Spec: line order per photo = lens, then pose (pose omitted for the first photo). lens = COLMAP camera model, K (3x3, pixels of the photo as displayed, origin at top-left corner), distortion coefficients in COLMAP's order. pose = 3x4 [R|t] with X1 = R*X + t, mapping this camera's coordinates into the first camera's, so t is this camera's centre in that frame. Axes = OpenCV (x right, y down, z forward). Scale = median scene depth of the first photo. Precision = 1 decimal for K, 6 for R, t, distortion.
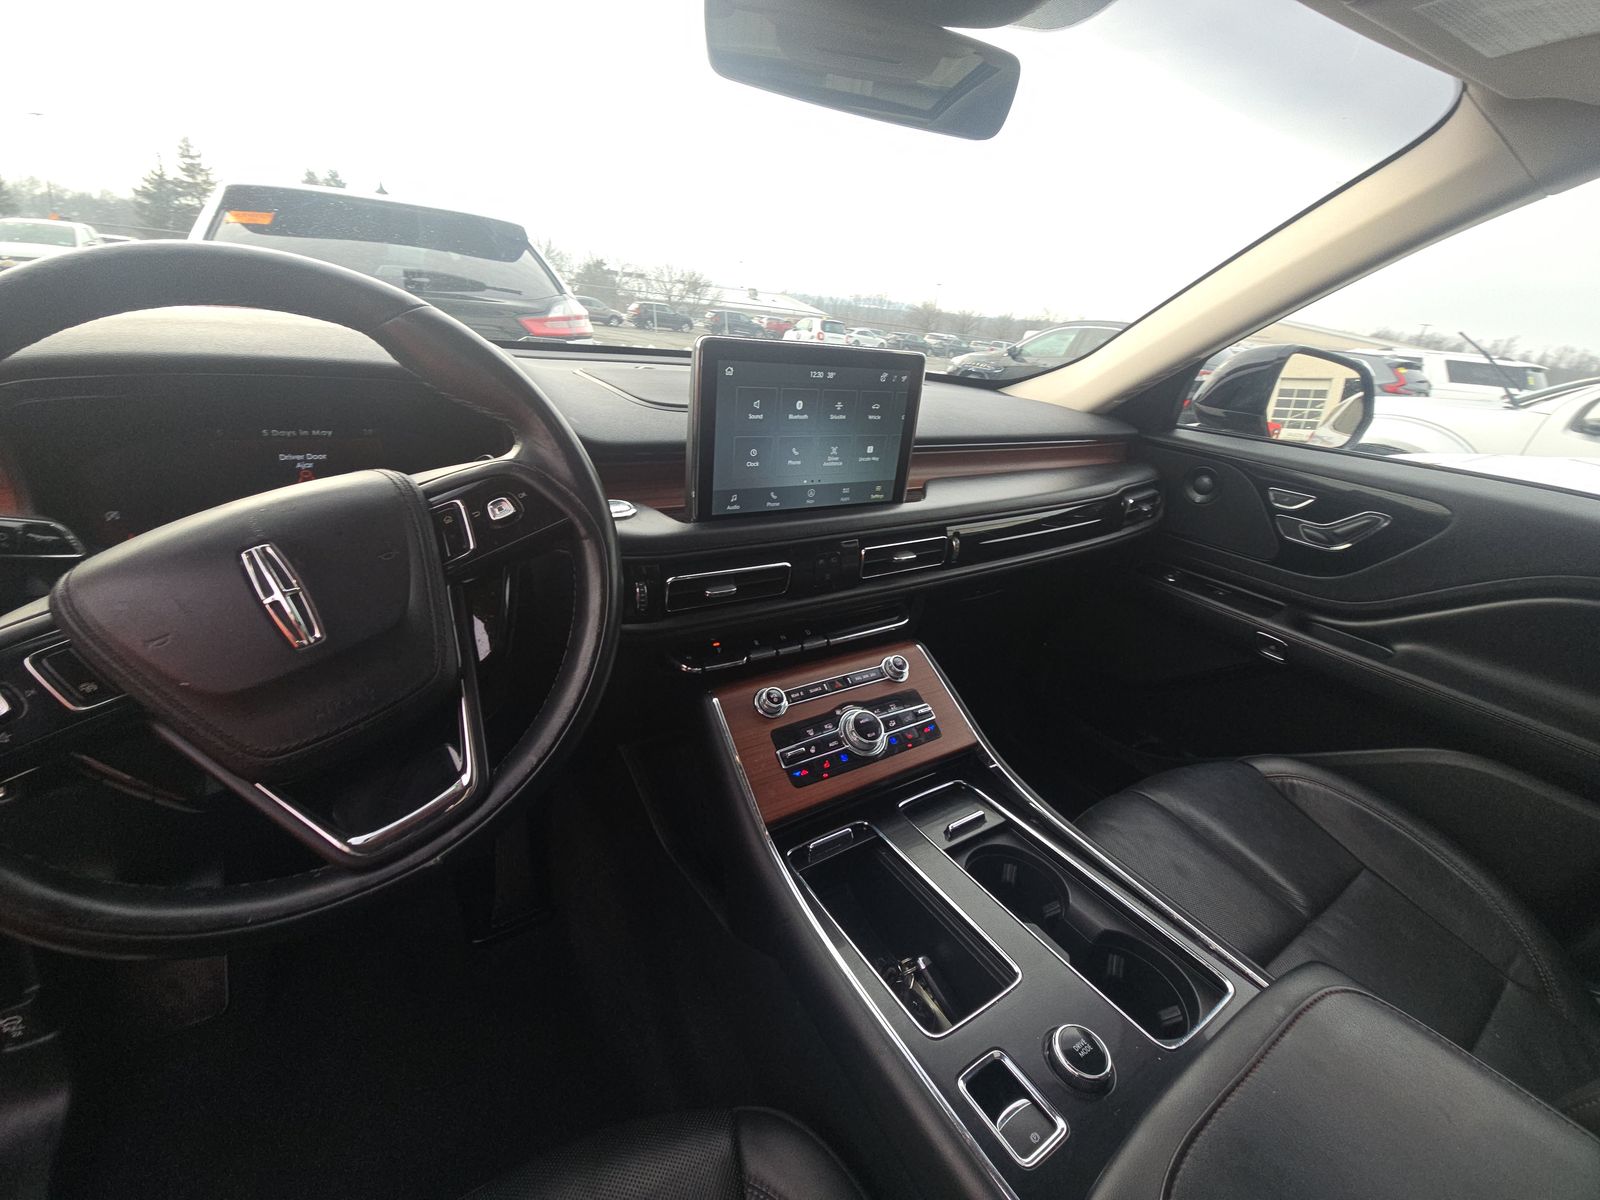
lens RADIAL K [[640.2, 0, 831.3], [0, 640.2, 601.2], [0, 0, 1]] dist [-0.001160, -0.000046]
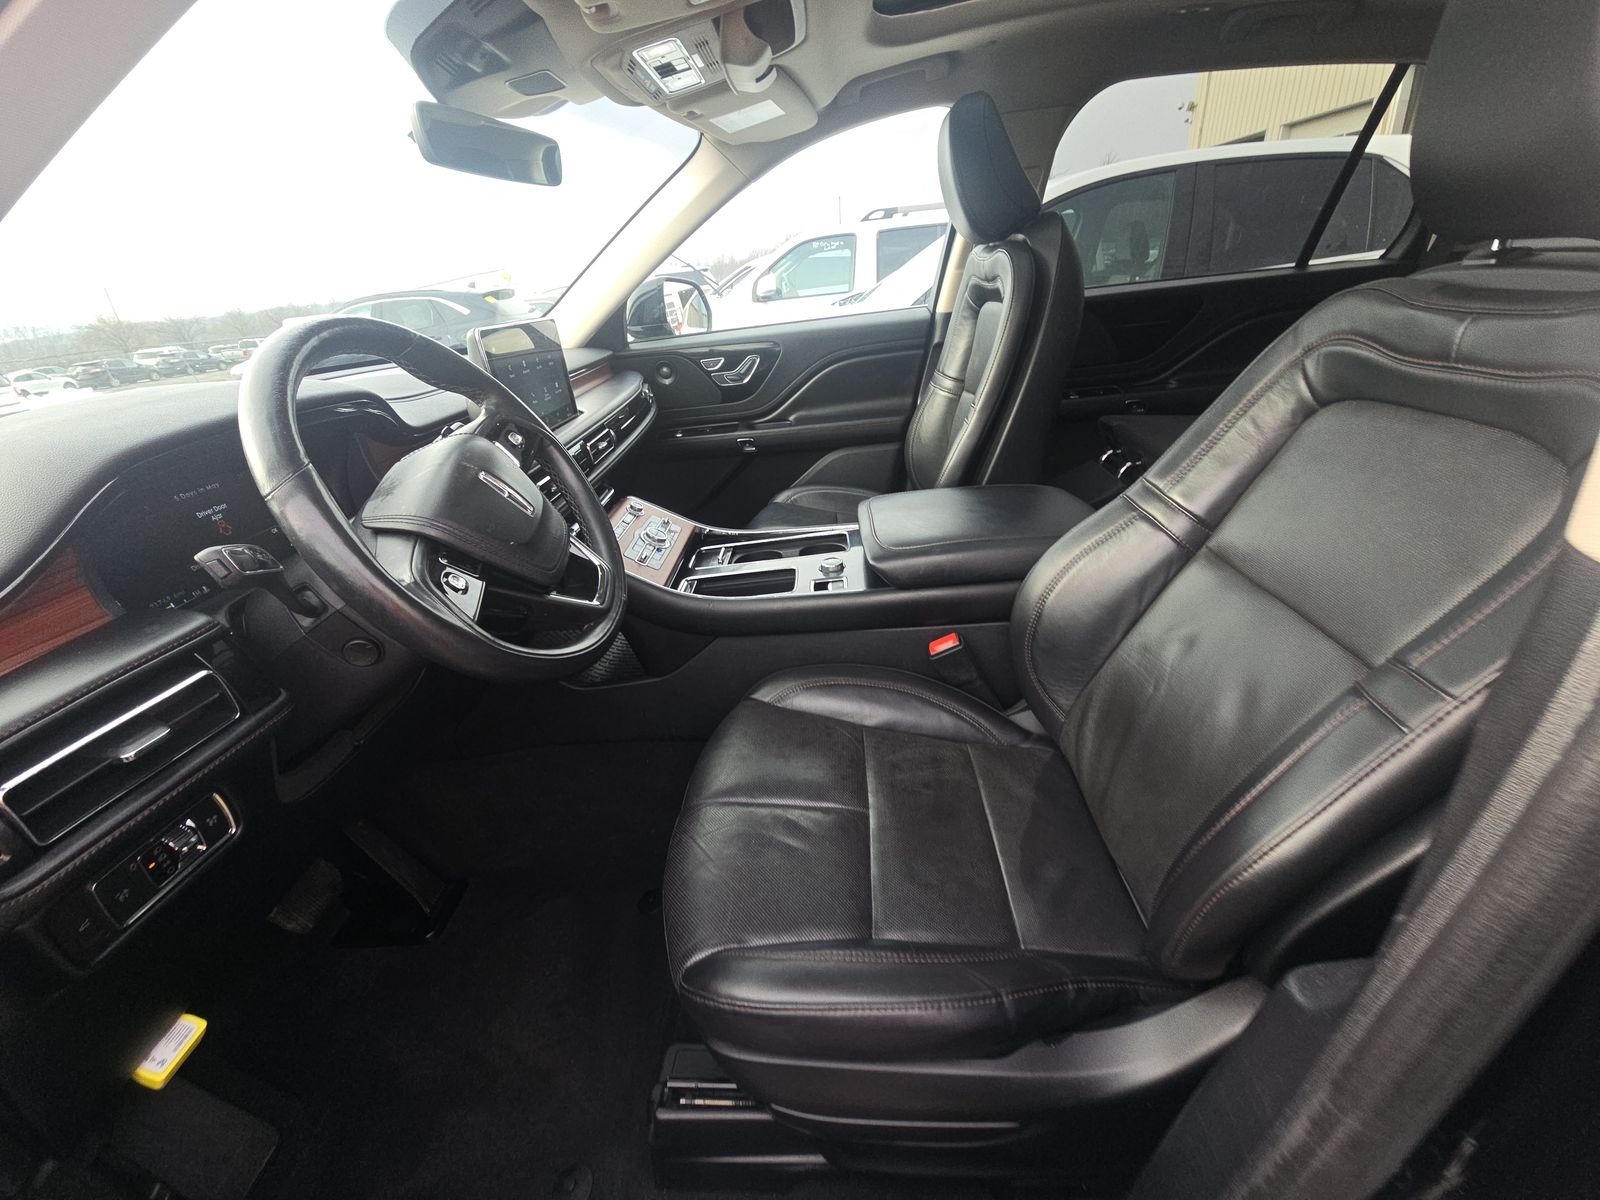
lens RADIAL K [[575.3, 0, 800.0], [0, 575.3, 600.0], [0, 0, 1]] dist [0.012316, -0.012177]
pose [[0.573612, -0.521732, 0.631478, -0.498707], [0.457883, 0.843454, 0.280943, 0.054806], [-0.679199, 0.127990, 0.722708, -0.233945]]
